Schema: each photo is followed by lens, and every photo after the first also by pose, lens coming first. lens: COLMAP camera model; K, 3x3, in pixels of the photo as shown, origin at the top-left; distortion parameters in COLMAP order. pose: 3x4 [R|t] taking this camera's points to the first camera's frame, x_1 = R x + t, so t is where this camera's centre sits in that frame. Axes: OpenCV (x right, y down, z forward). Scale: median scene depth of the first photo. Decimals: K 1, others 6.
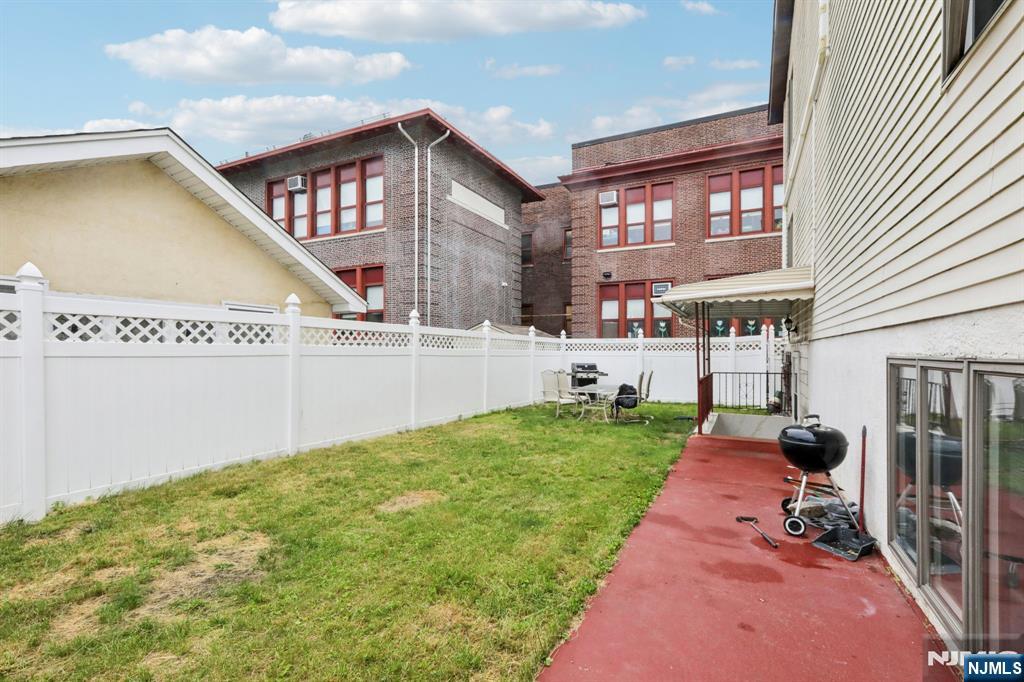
lens RADIAL K [[466.6, 0, 512.4], [0, 466.6, 351.5], [0, 0, 1]] dist [-0.001551, 0.000012]
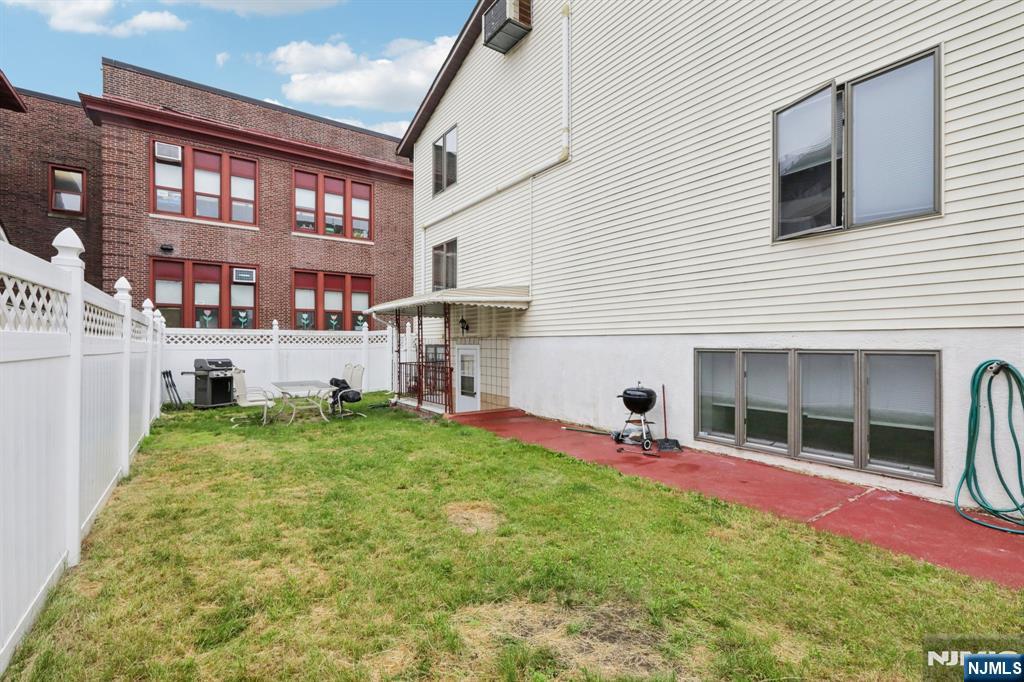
lens RADIAL K [[456.3, 0, 512.0], [0, 456.3, 341.0], [0, 0, 1]] dist [0.001660, 0.000331]
pose [[0.472404, 0.003737, 0.881374, -0.218133], [0.000370, 0.999990, -0.004438, -0.001692], [-0.881382, 0.002422, 0.472398, 0.119857]]
